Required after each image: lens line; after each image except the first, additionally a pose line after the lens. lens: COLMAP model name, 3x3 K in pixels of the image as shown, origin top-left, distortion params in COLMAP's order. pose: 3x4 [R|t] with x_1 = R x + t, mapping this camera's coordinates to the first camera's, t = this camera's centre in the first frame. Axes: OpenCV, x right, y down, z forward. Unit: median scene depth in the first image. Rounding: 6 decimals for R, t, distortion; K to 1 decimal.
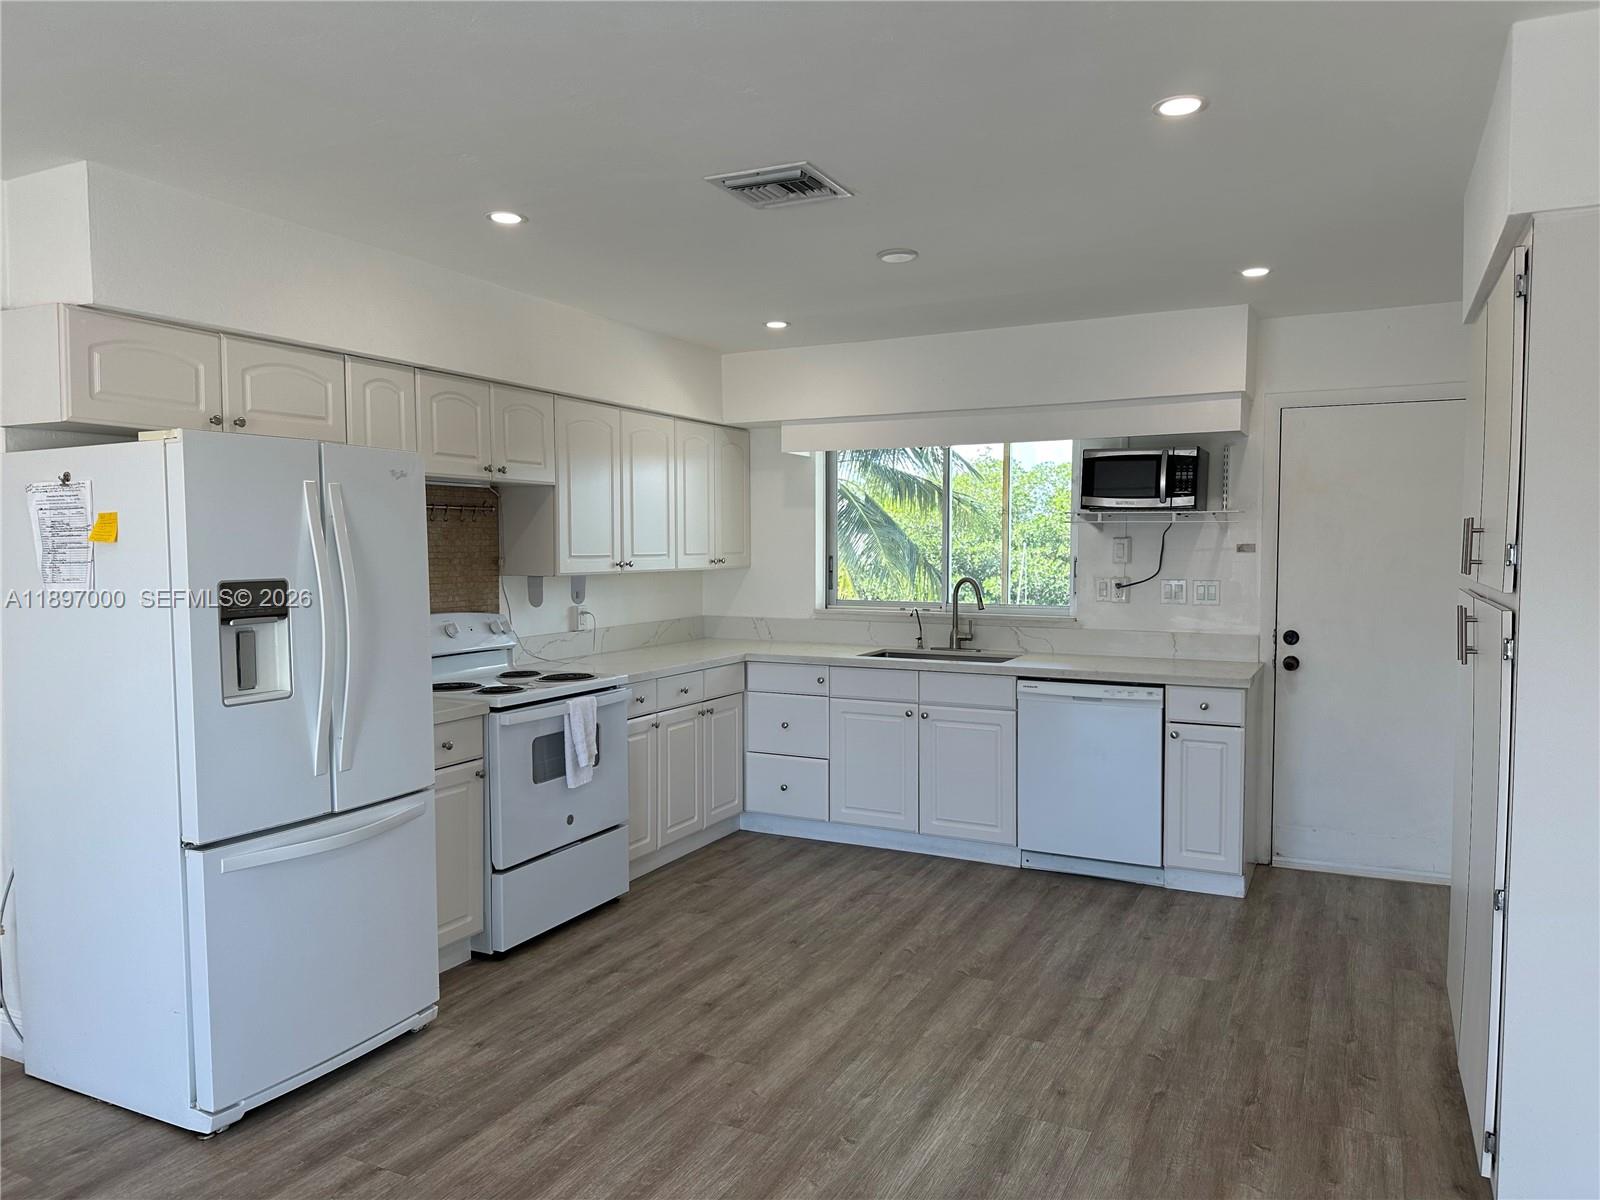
lens RADIAL K [[1111.9, 0, 803.2], [0, 1111.9, 596.0], [0, 0, 1]] dist [0.042599, -0.018805]
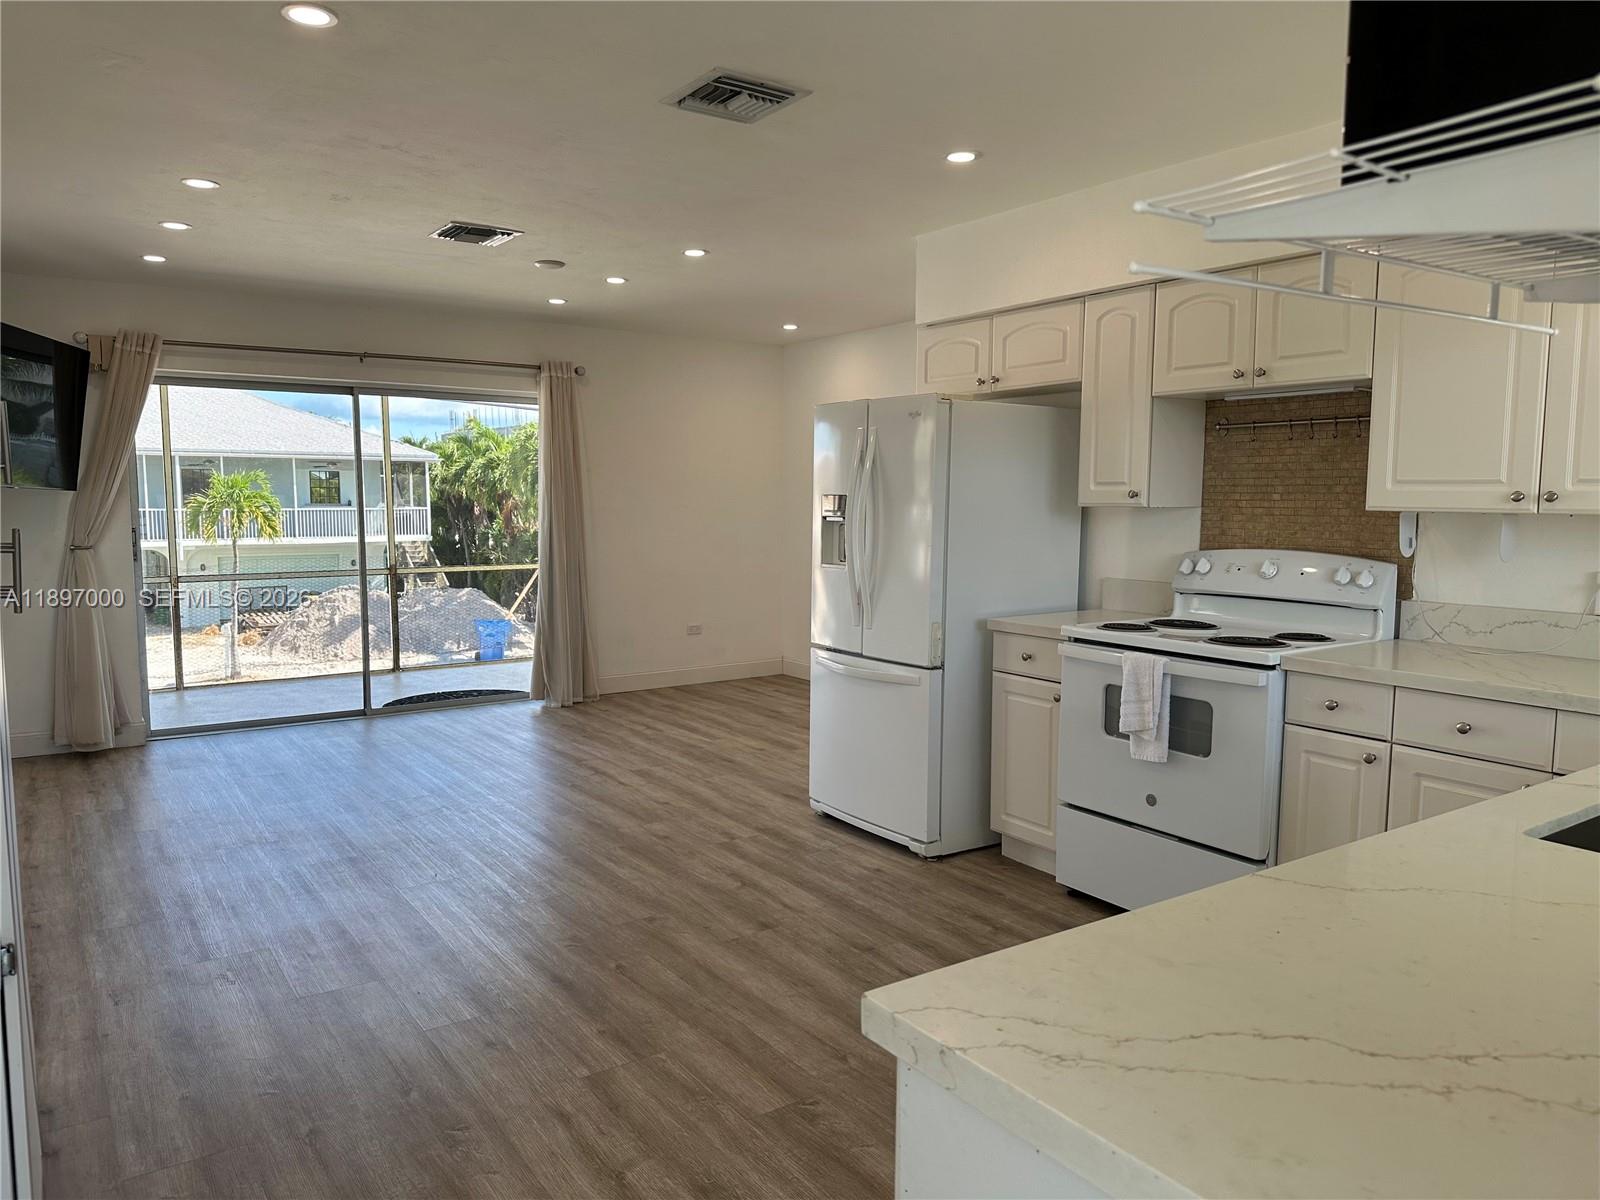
lens RADIAL K [[1111.9, 0, 804.9], [0, 1111.9, 605.9], [0, 0, 1]] dist [0.042599, -0.018805]
pose [[-0.473292, 0.093253, -0.875956, 0.819193], [-0.044338, 0.990599, 0.129415, -0.050109], [0.879789, 0.100089, -0.464708, 1.492264]]
